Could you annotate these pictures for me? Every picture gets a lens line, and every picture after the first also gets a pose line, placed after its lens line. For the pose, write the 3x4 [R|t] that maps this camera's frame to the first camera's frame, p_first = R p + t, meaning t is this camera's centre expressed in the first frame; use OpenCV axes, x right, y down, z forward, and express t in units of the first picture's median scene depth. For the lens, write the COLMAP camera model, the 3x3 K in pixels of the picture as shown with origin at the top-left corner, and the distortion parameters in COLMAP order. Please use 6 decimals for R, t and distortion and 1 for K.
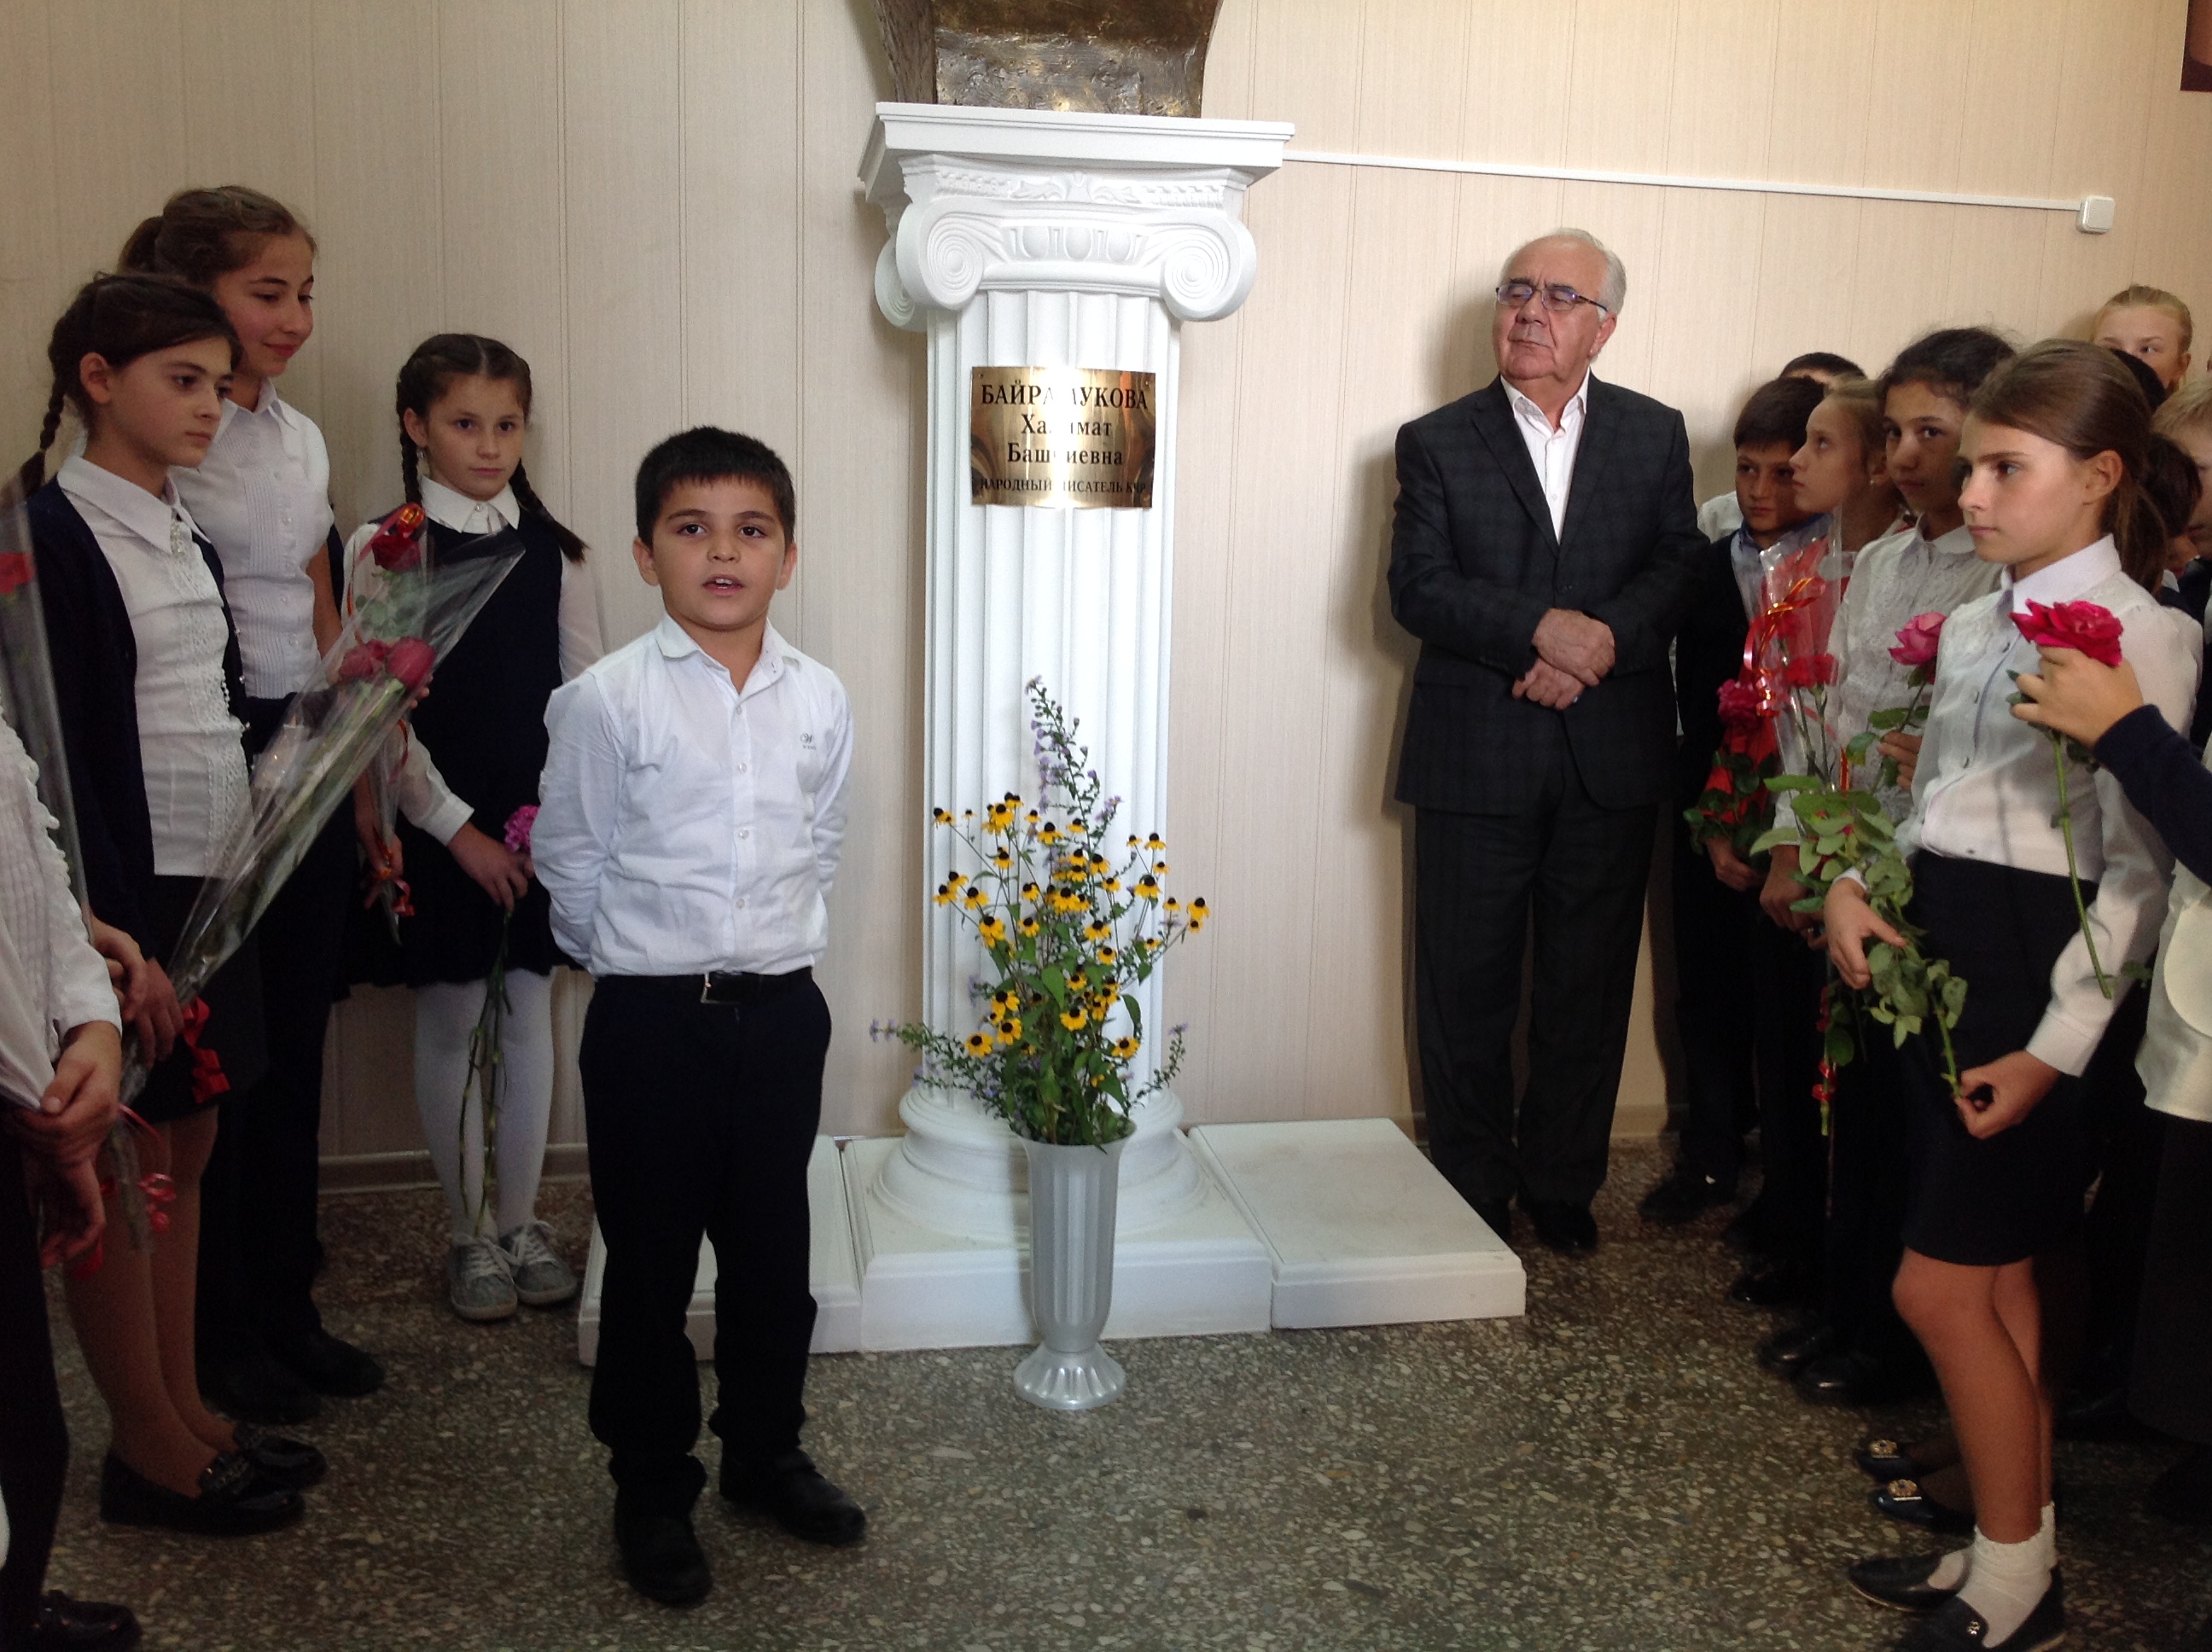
lens RADIAL K [[2081.5, 0, 1106.0], [0, 2081.5, 826.0], [0, 0, 1]] dist [0.158156, -0.345752]
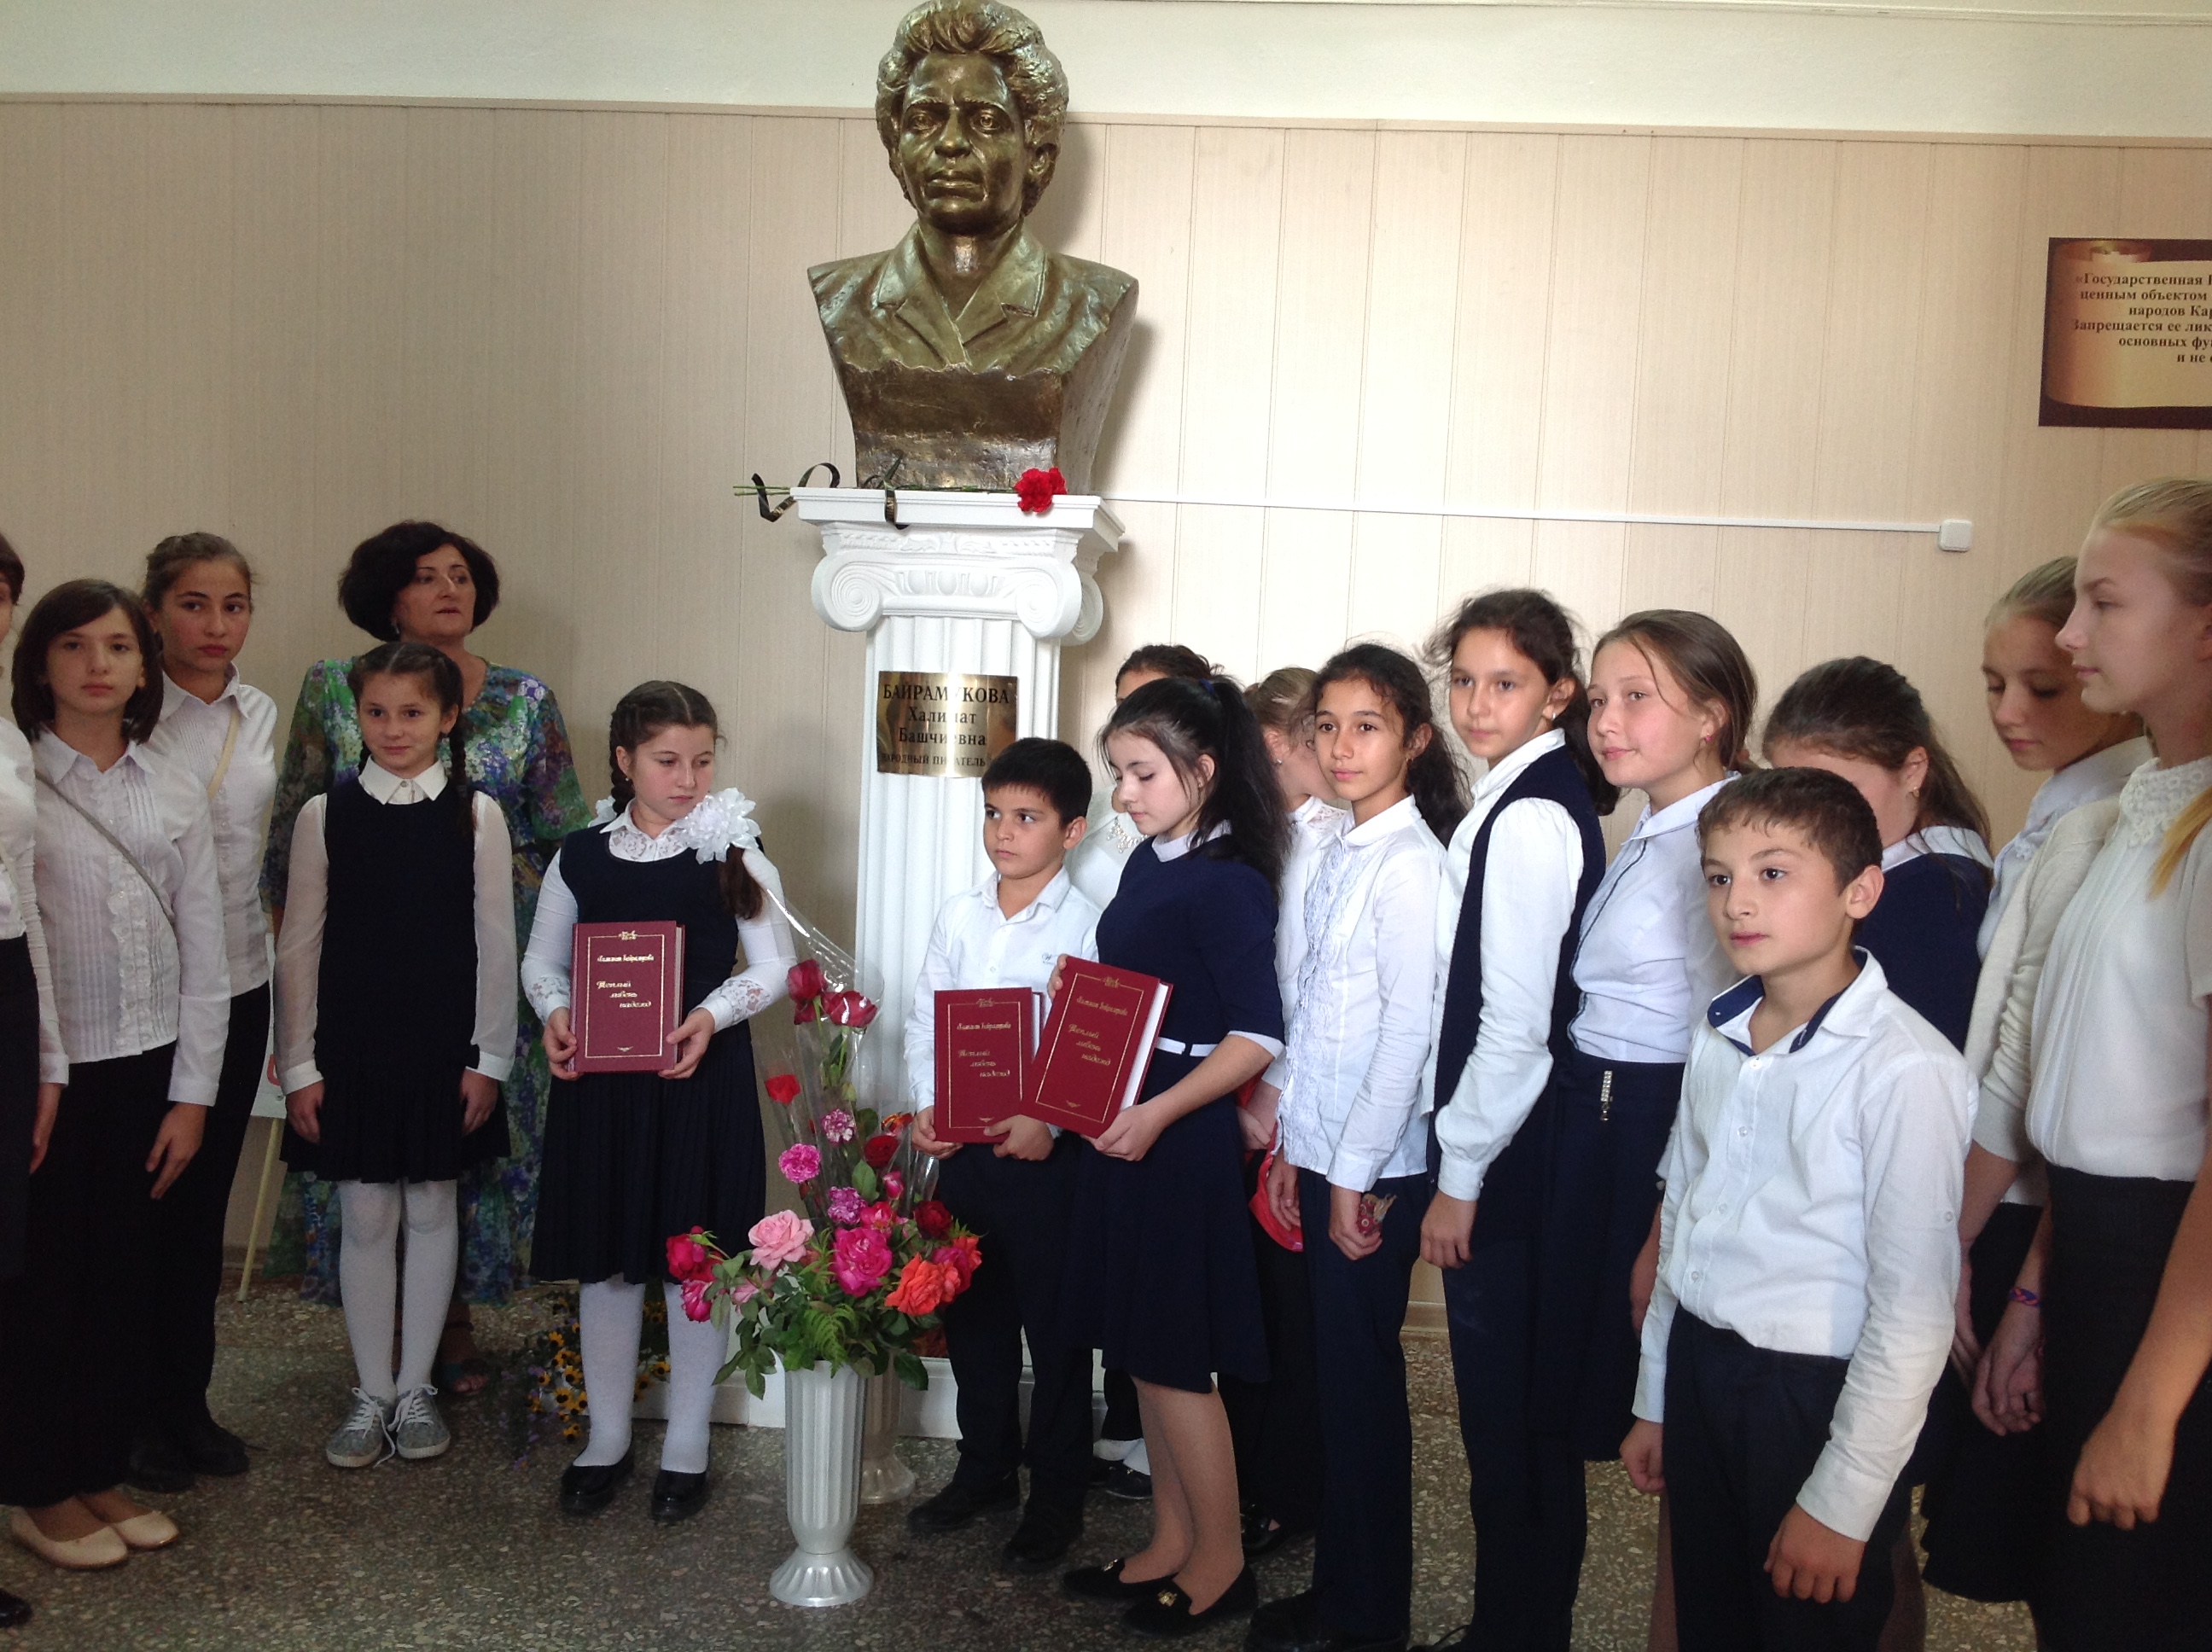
lens RADIAL K [[2060.9, 0, 1106.0], [0, 2060.9, 826.0], [0, 0, 1]] dist [0.130876, -0.257833]
pose [[0.966647, 0.030531, -0.254287, 0.423581], [-0.056922, 0.993647, -0.097081, -0.001950], [0.249708, 0.108318, 0.962244, -0.221577]]
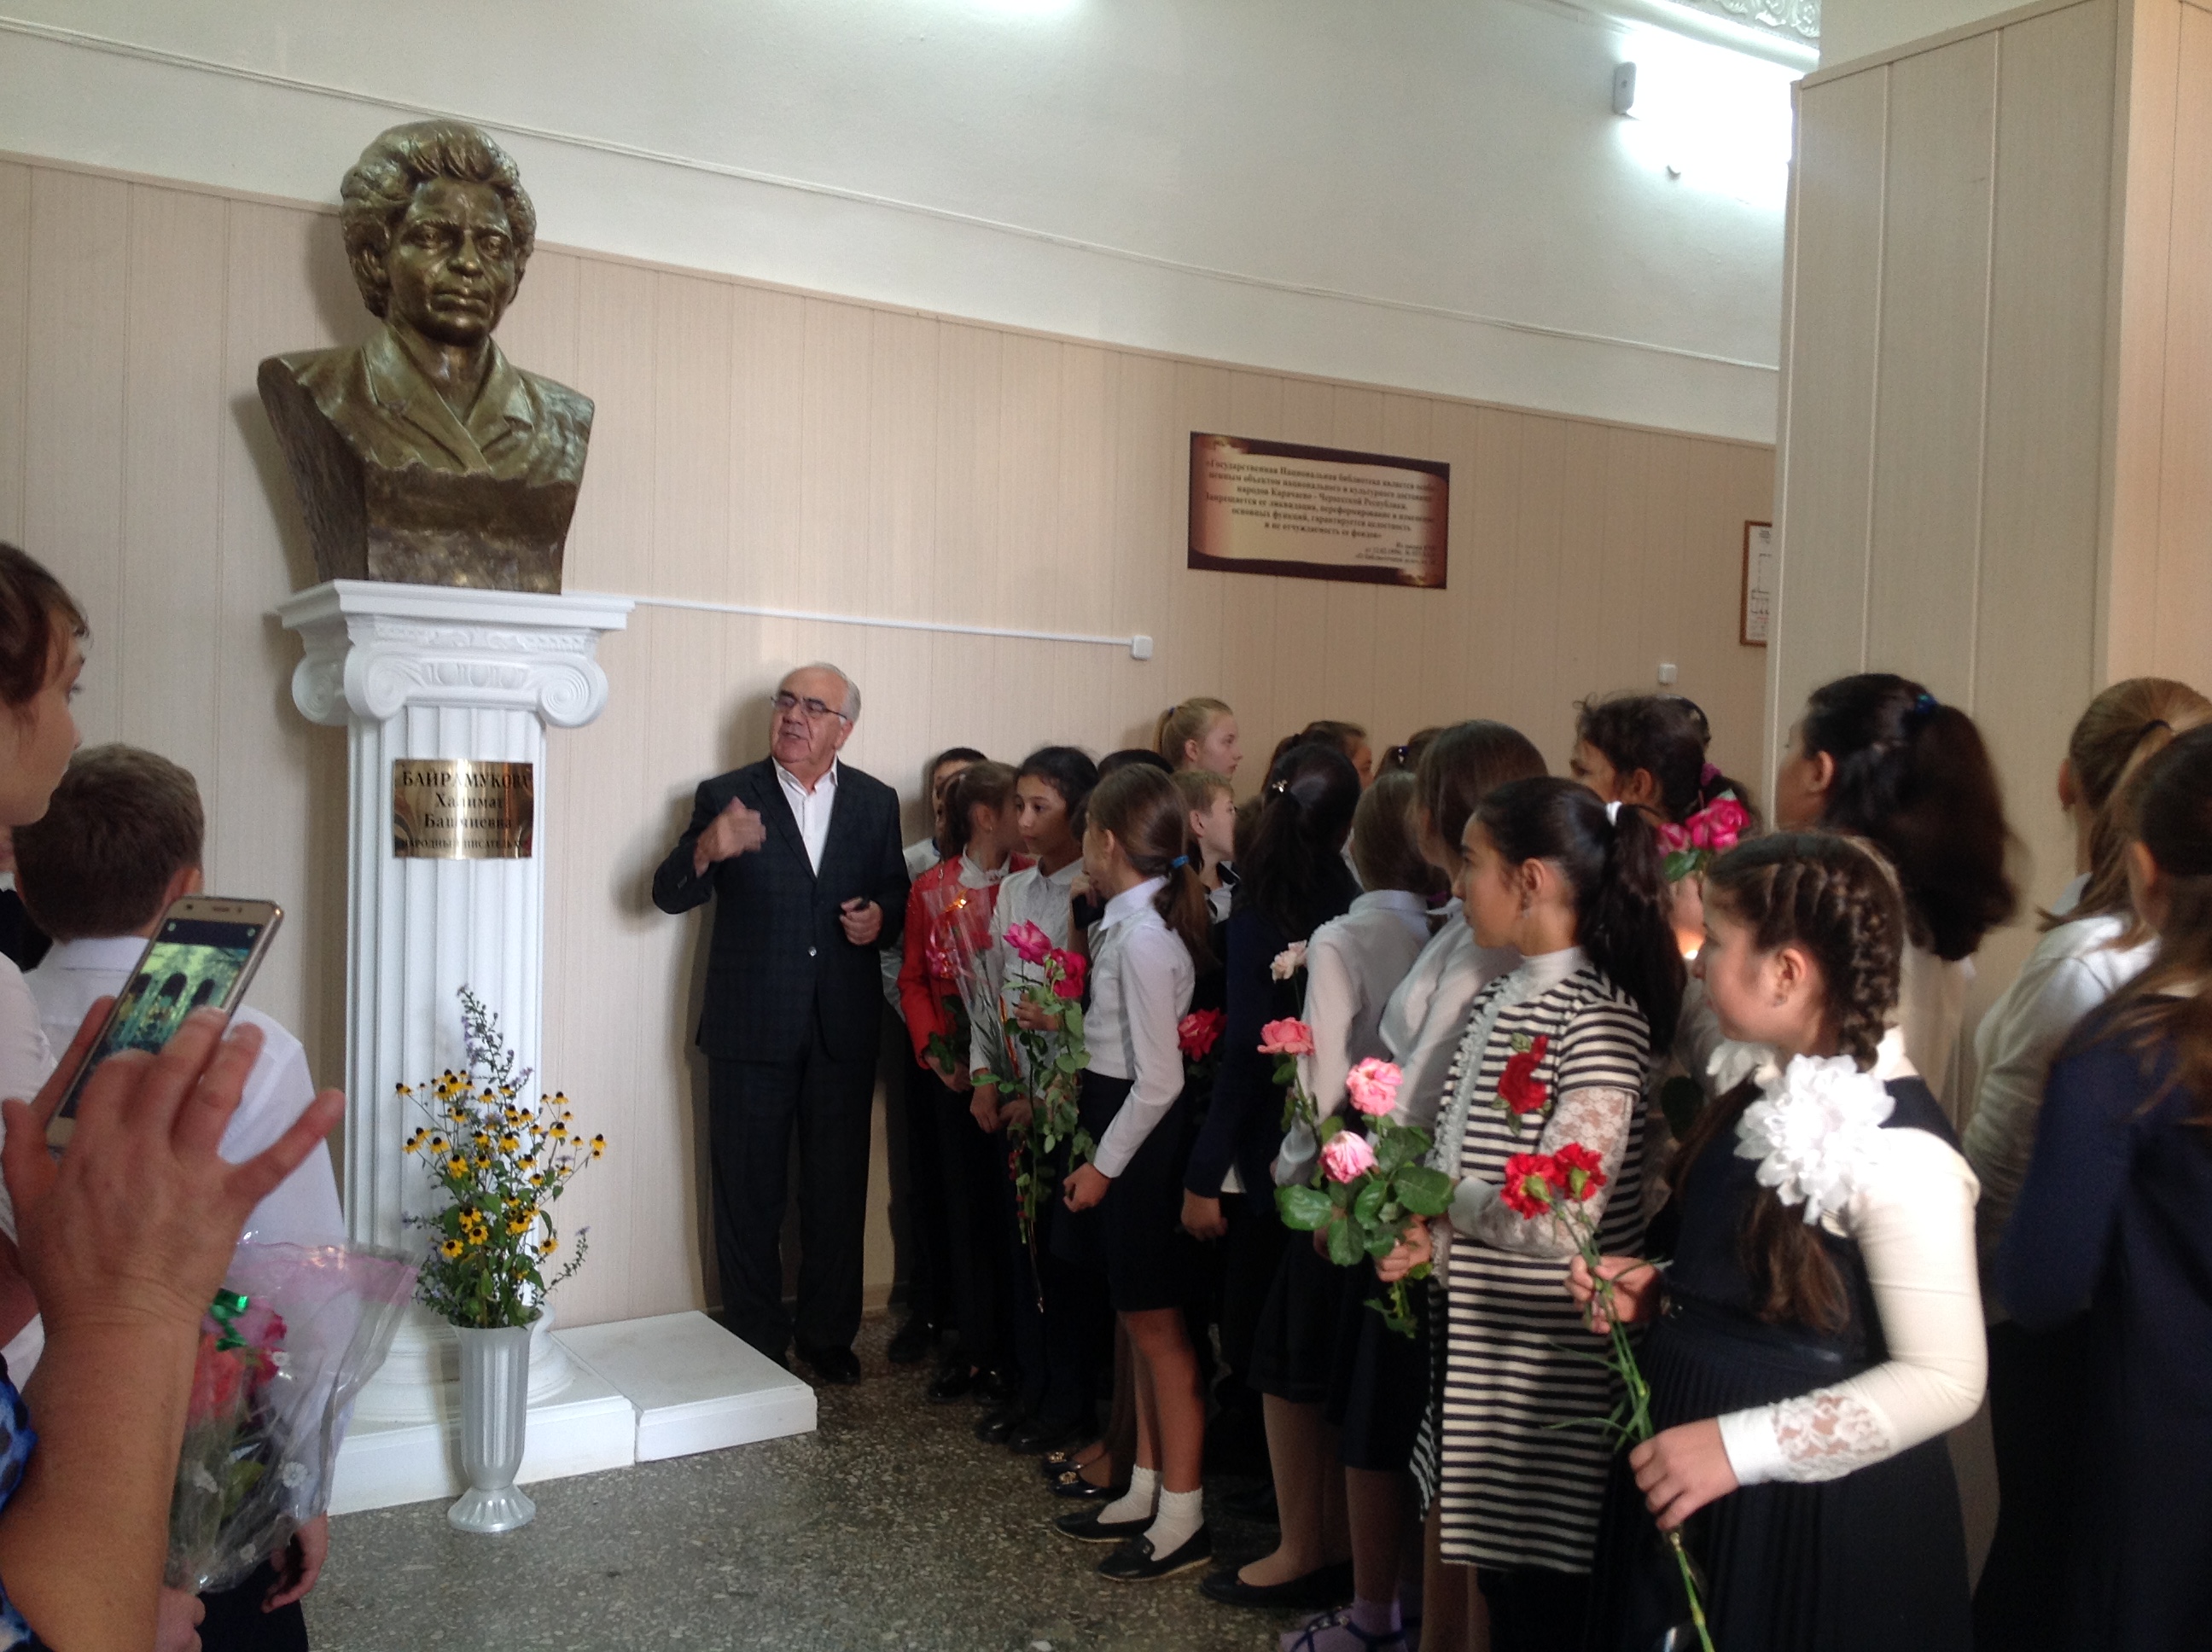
lens RADIAL K [[2081.5, 0, 1106.0], [0, 2081.5, 826.0], [0, 0, 1]] dist [0.158156, -0.345752]
pose [[0.921823, -0.010636, 0.387466, -0.173951], [0.062561, 0.990600, -0.121648, 0.020206], [-0.382530, 0.136378, 0.913823, -0.433858]]
